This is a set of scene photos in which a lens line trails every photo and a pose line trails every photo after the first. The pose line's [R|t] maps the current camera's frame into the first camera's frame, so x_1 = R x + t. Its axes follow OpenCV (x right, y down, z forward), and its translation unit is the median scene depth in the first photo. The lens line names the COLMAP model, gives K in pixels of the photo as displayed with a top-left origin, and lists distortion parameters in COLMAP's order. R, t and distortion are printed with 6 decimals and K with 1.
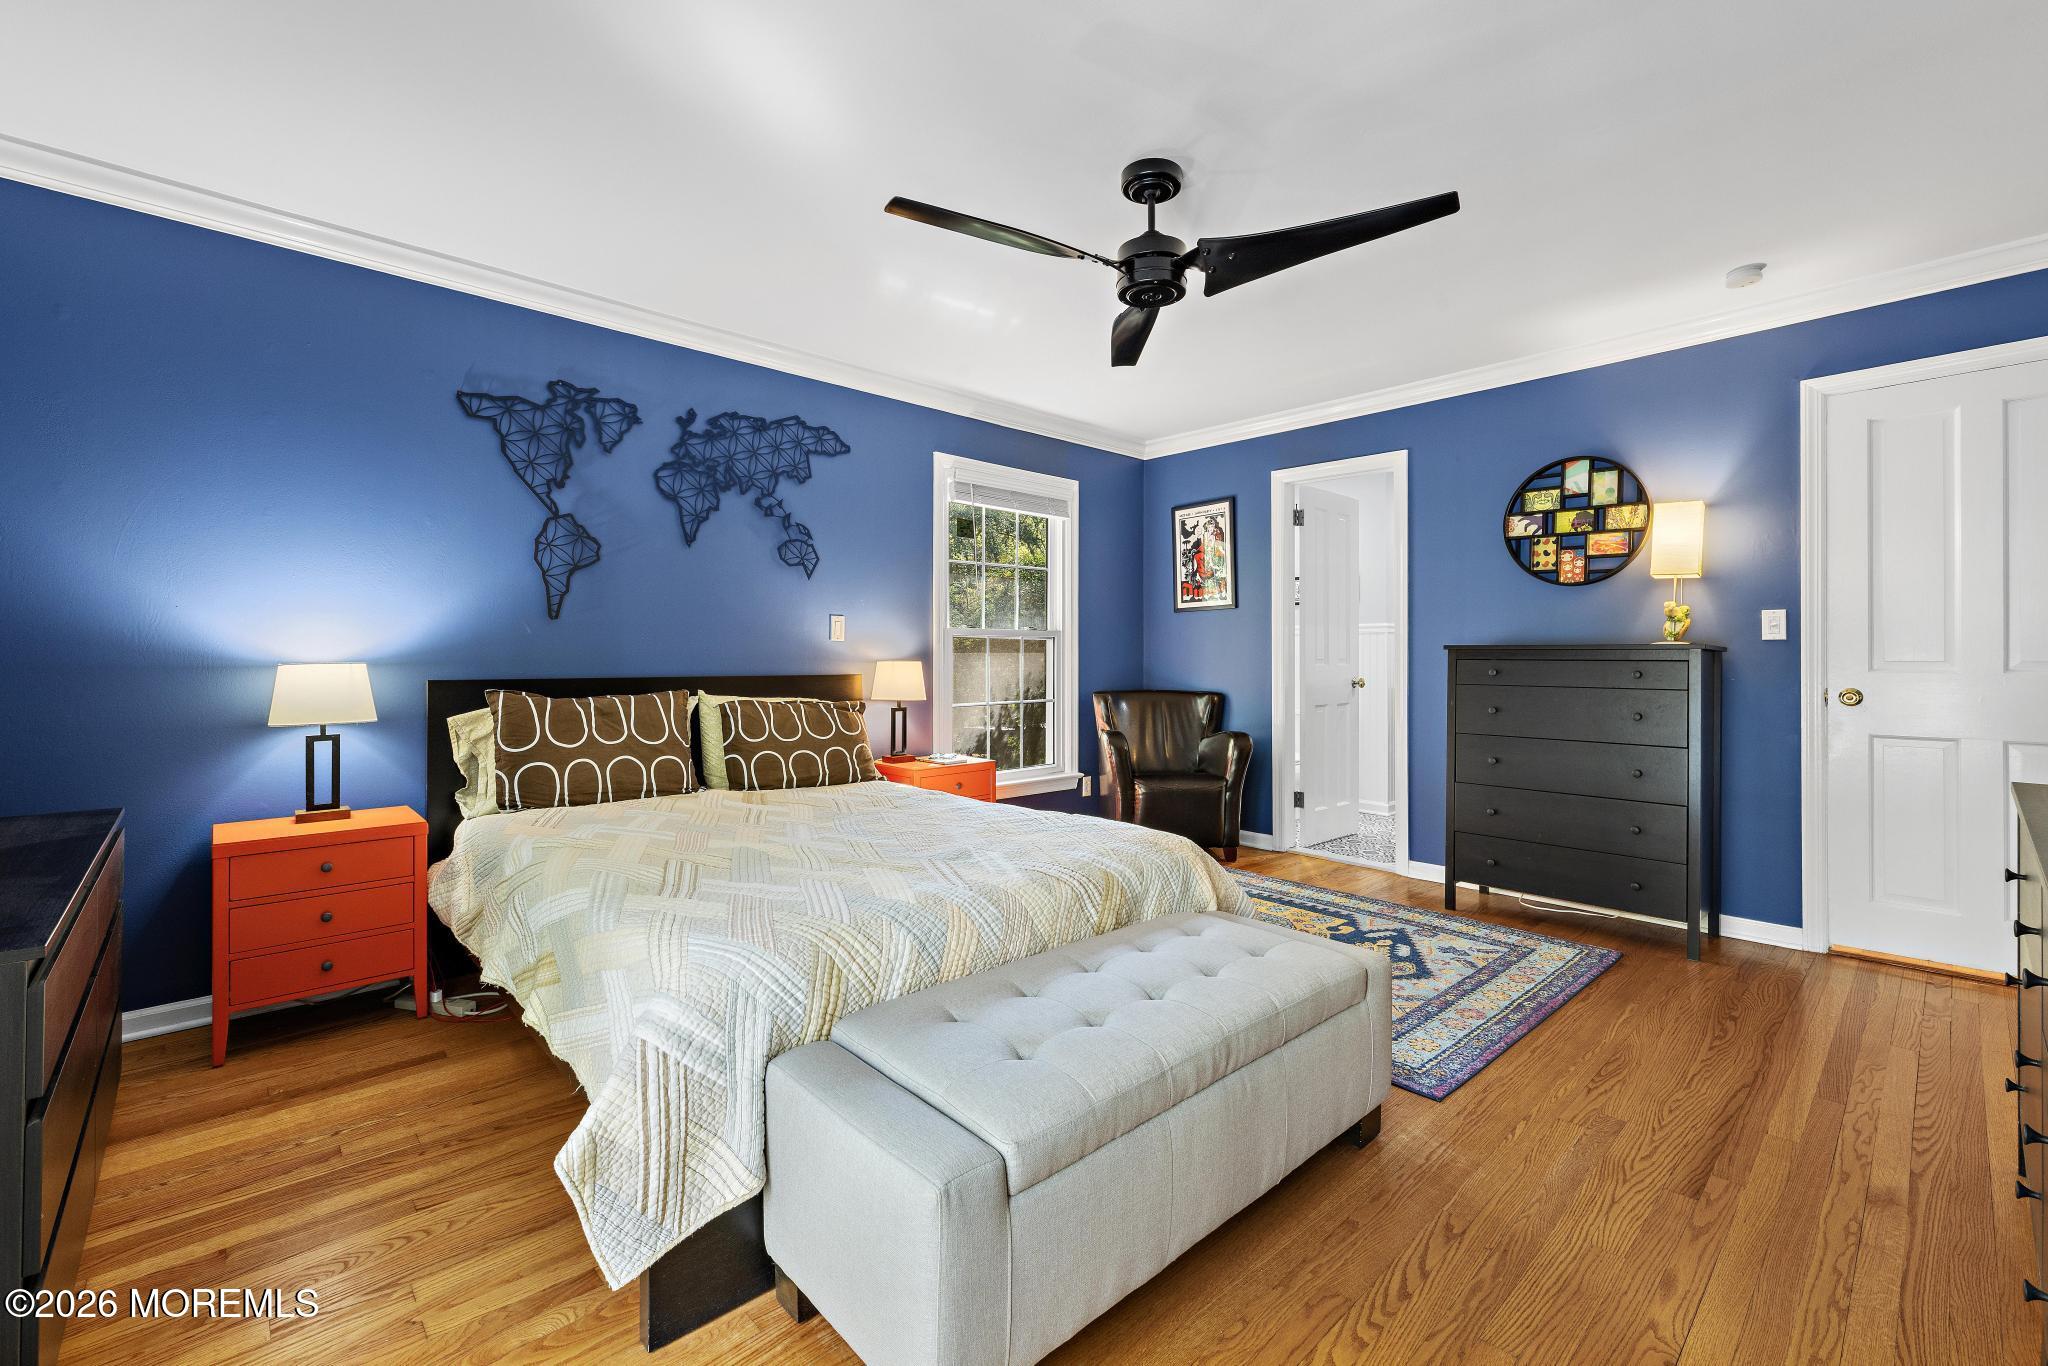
lens RADIAL K [[847.5, 0, 1021.7], [0, 847.5, 662.7], [0, 0, 1]] dist [0.001260, 0.000109]
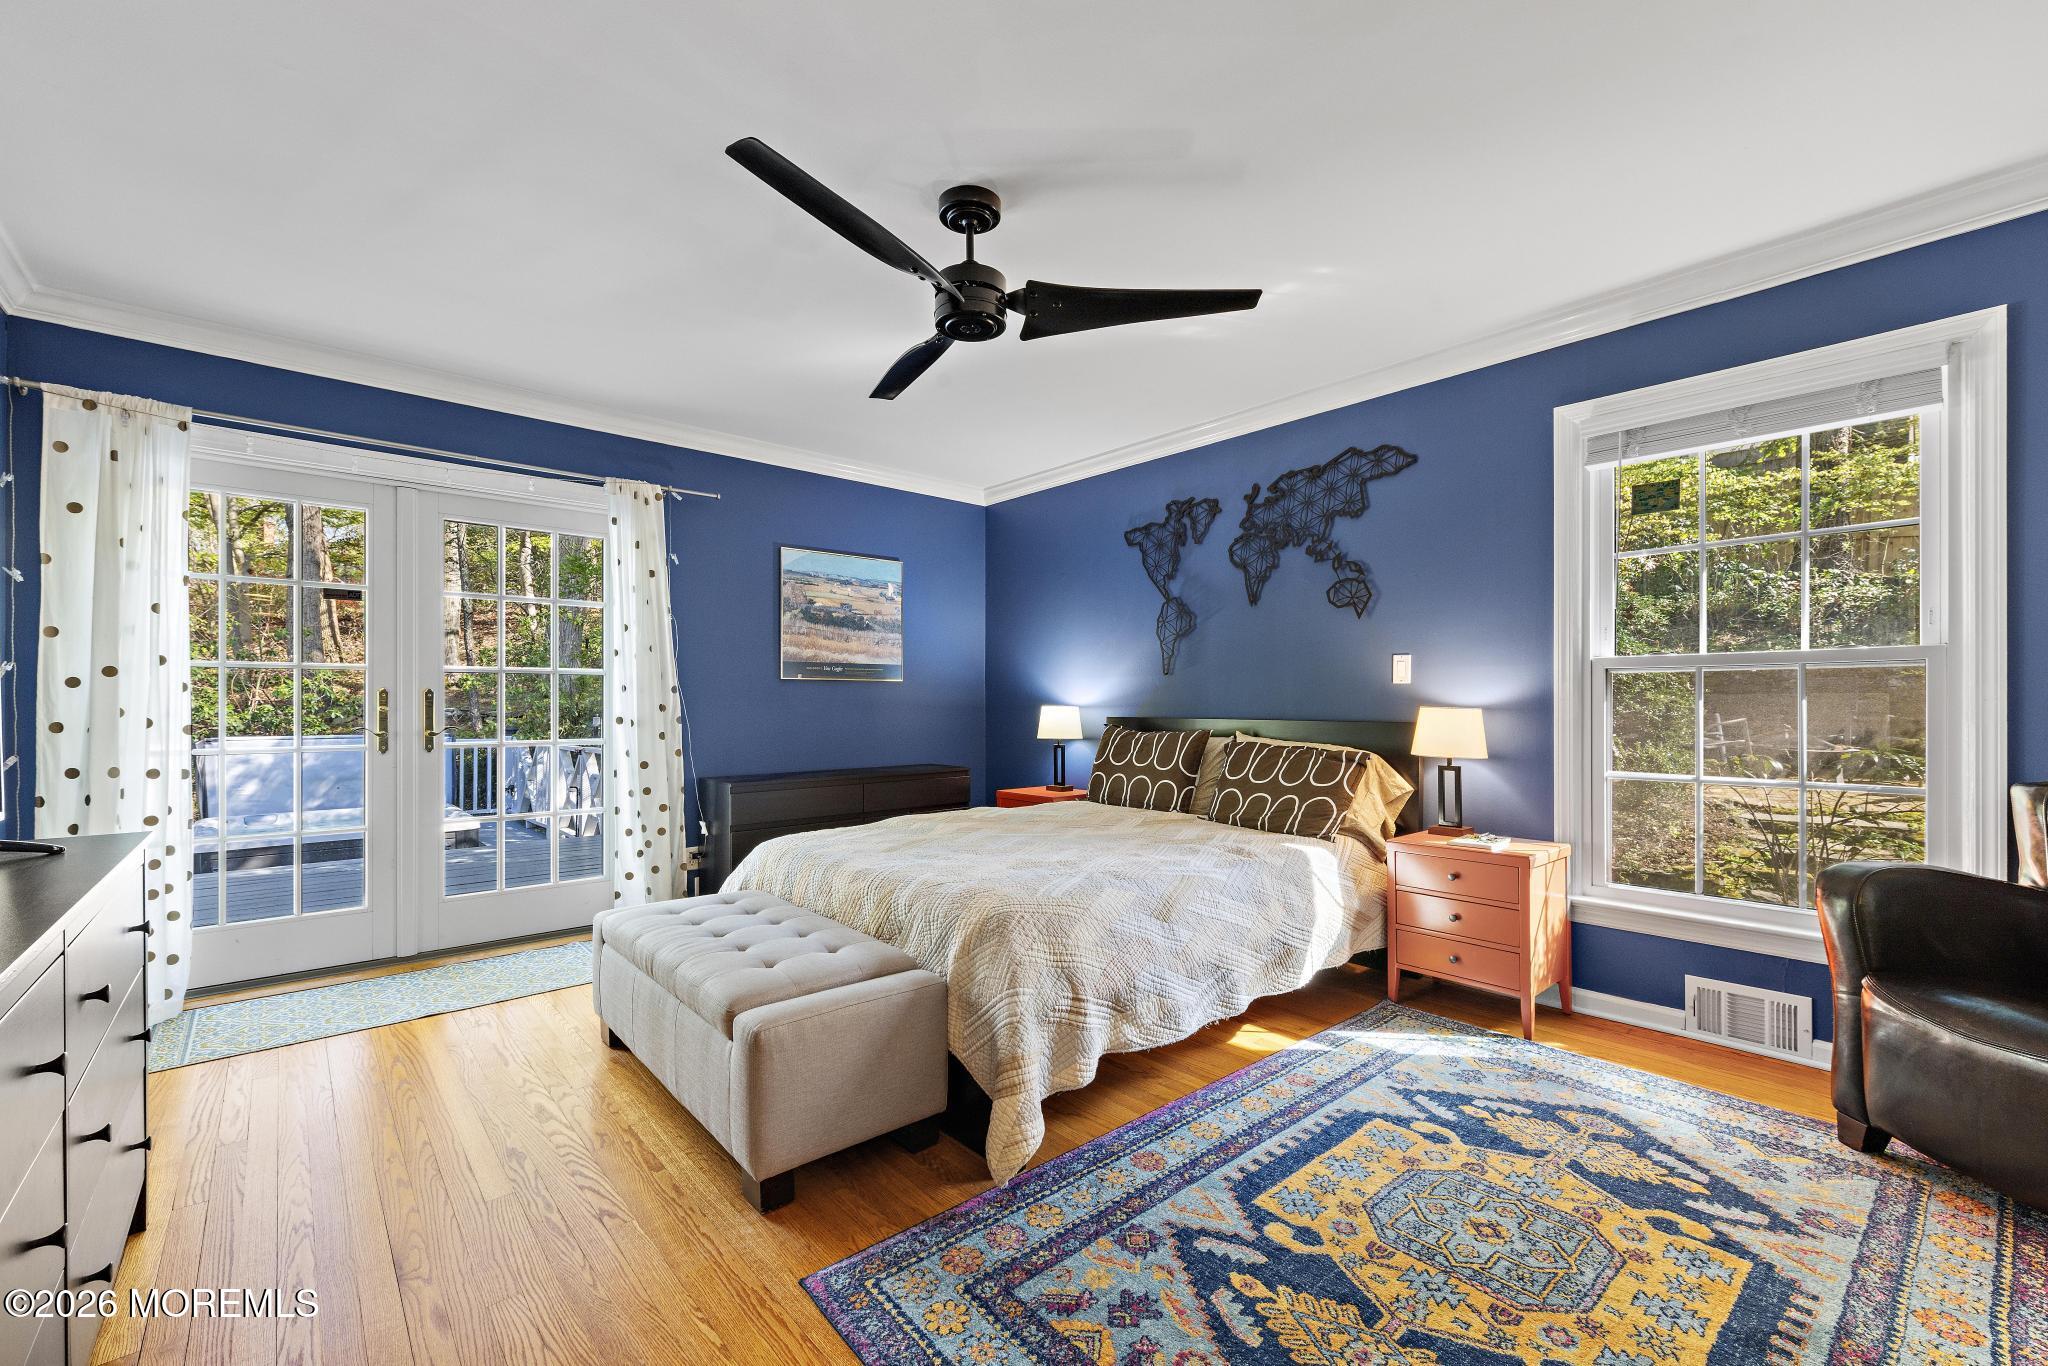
lens RADIAL K [[847.5, 0, 1022.1], [0, 847.5, 697.1], [0, 0, 1]] dist [0.001260, 0.000109]
pose [[-0.028064, -0.006797, -0.999583, 0.747816], [-0.006402, 0.999958, -0.006620, -0.004024], [0.999586, 0.006213, -0.028106, 0.716489]]
